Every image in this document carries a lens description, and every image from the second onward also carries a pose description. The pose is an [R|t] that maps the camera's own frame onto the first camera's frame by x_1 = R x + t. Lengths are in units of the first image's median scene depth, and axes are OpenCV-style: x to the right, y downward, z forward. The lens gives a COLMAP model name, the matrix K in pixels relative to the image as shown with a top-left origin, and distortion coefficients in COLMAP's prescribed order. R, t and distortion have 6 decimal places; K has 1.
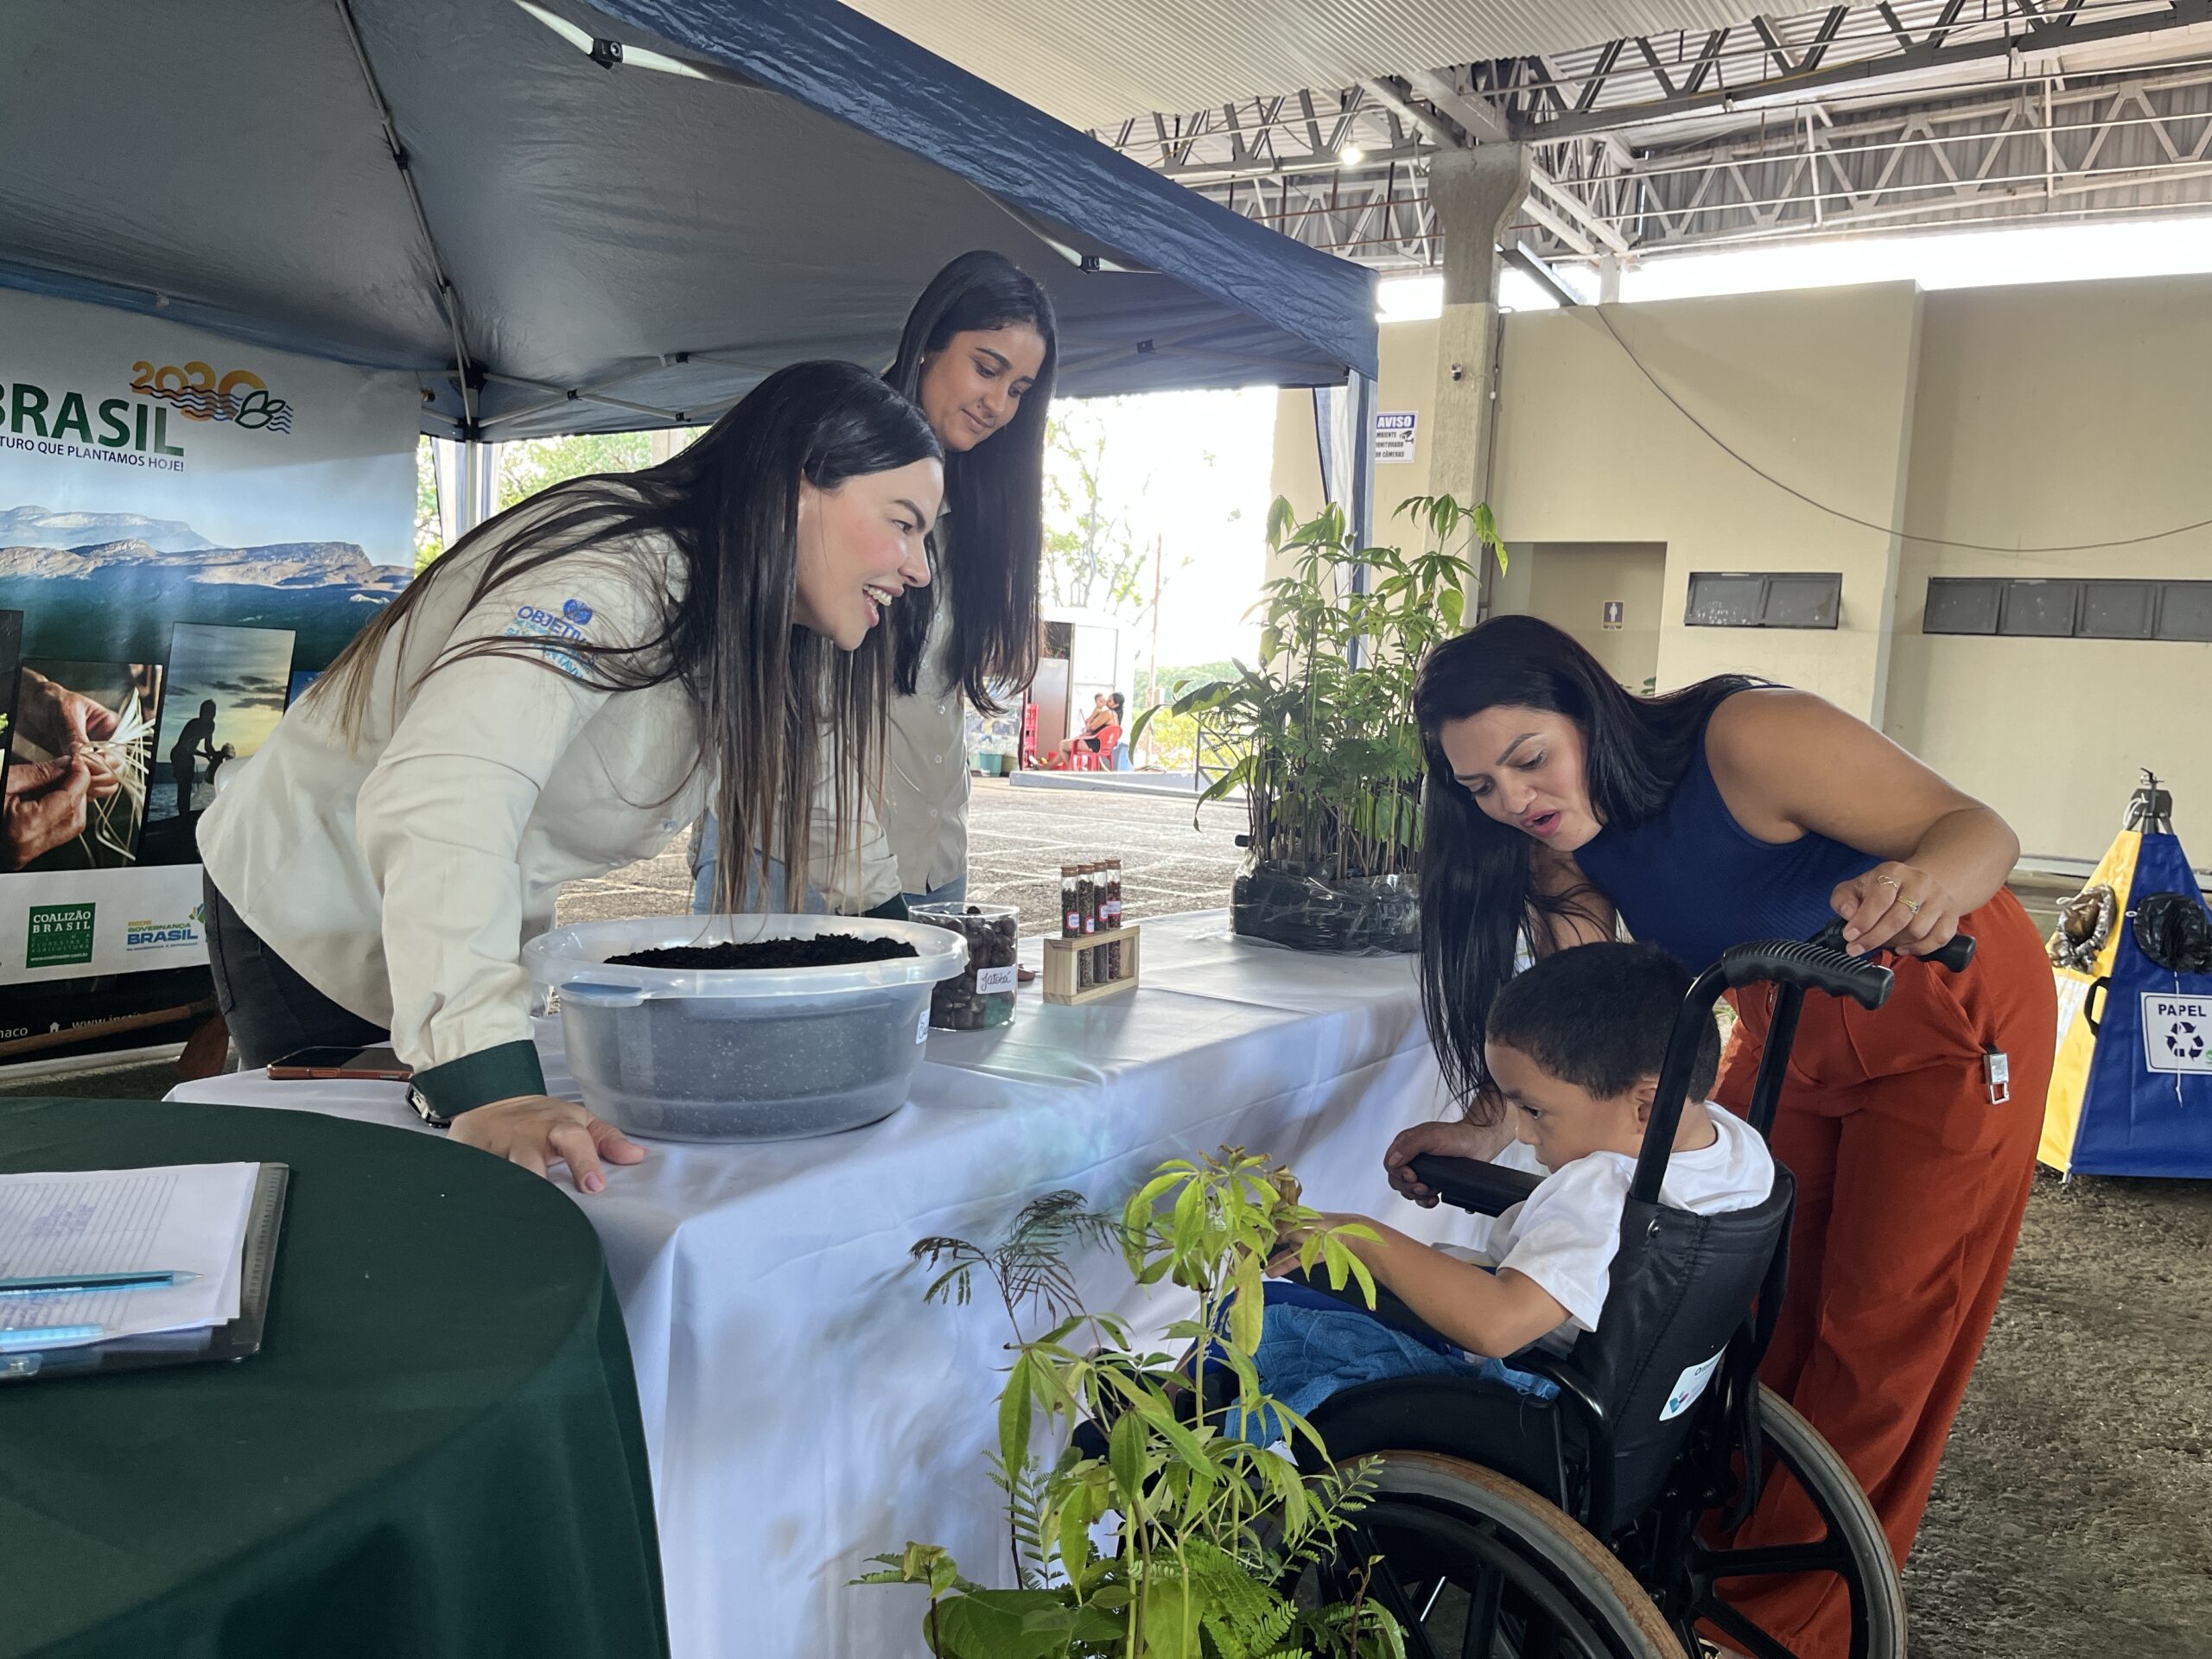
lens RADIAL K [[1683.3, 0, 1106.0], [0, 1683.3, 829.5], [0, 0, 1]] dist [0.182354, -0.000040]
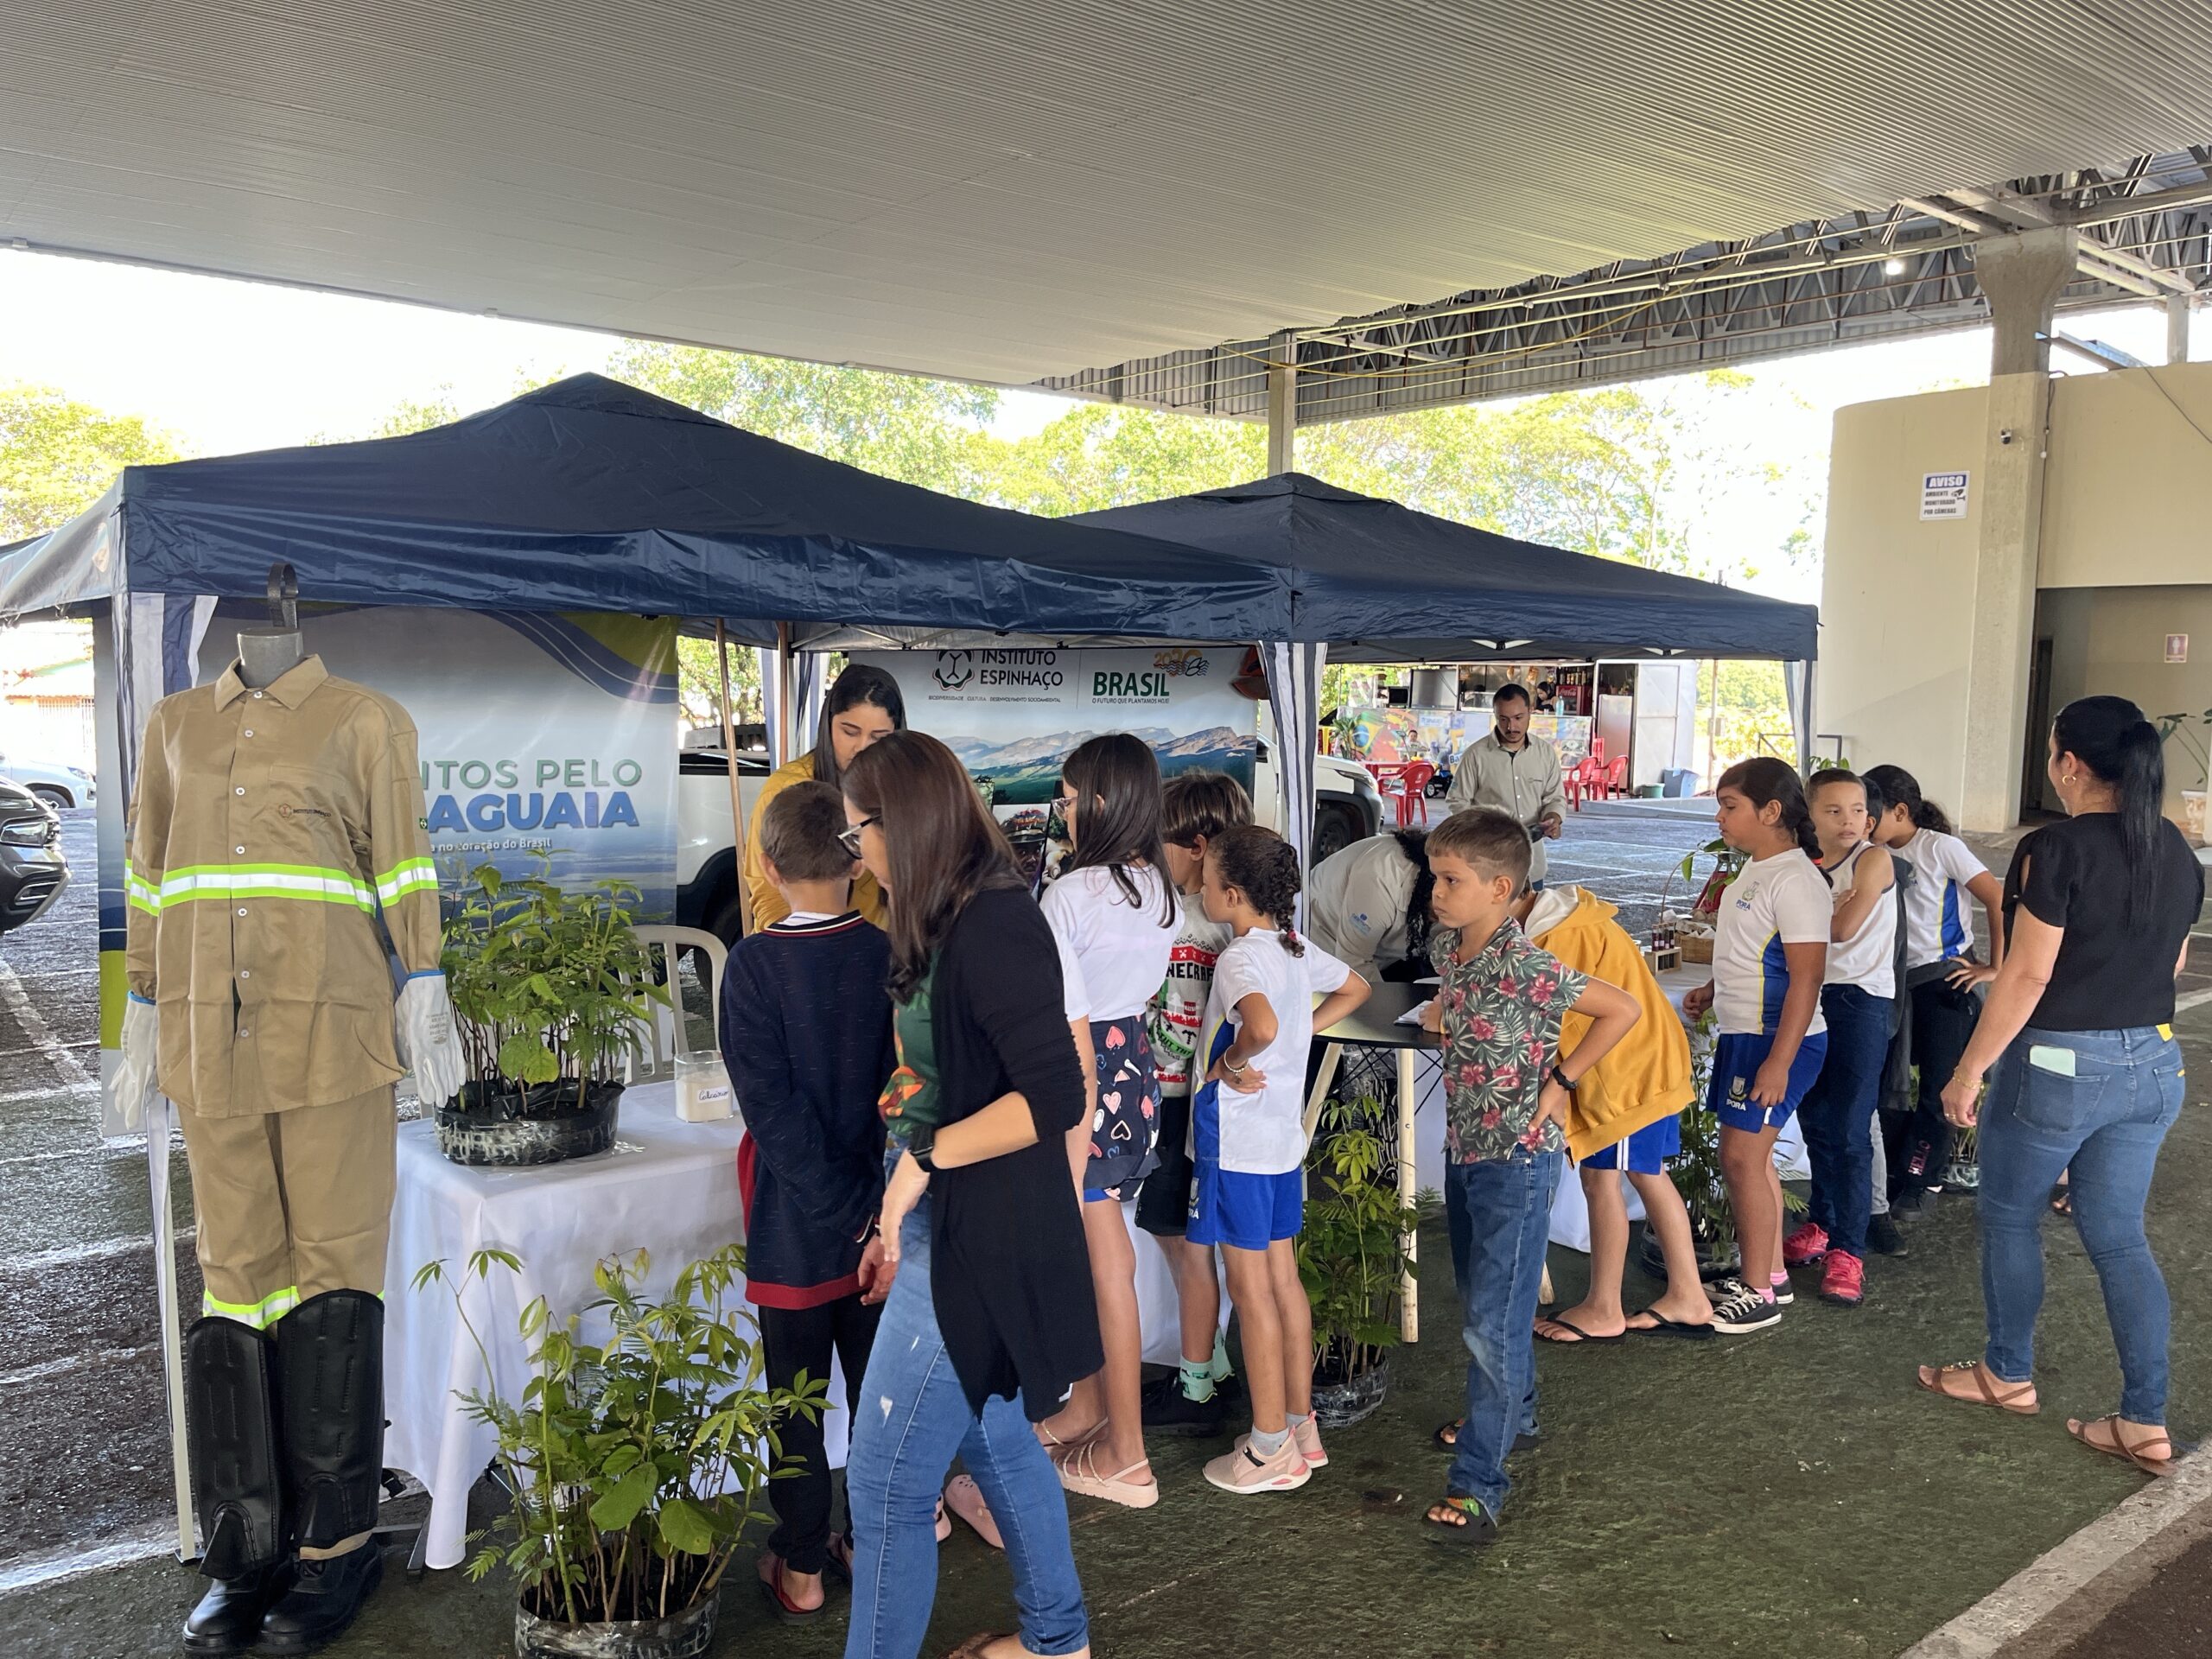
lens RADIAL K [[1669.0, 0, 1106.0], [0, 1669.0, 829.5], [0, 0, 1]] dist [0.005280, -0.008043]
pose [[0.948763, -0.006032, -0.315931, -0.005737], [0.006091, 0.999981, -0.000802, -0.017759], [0.315930, -0.001164, 0.948782, -0.193412]]
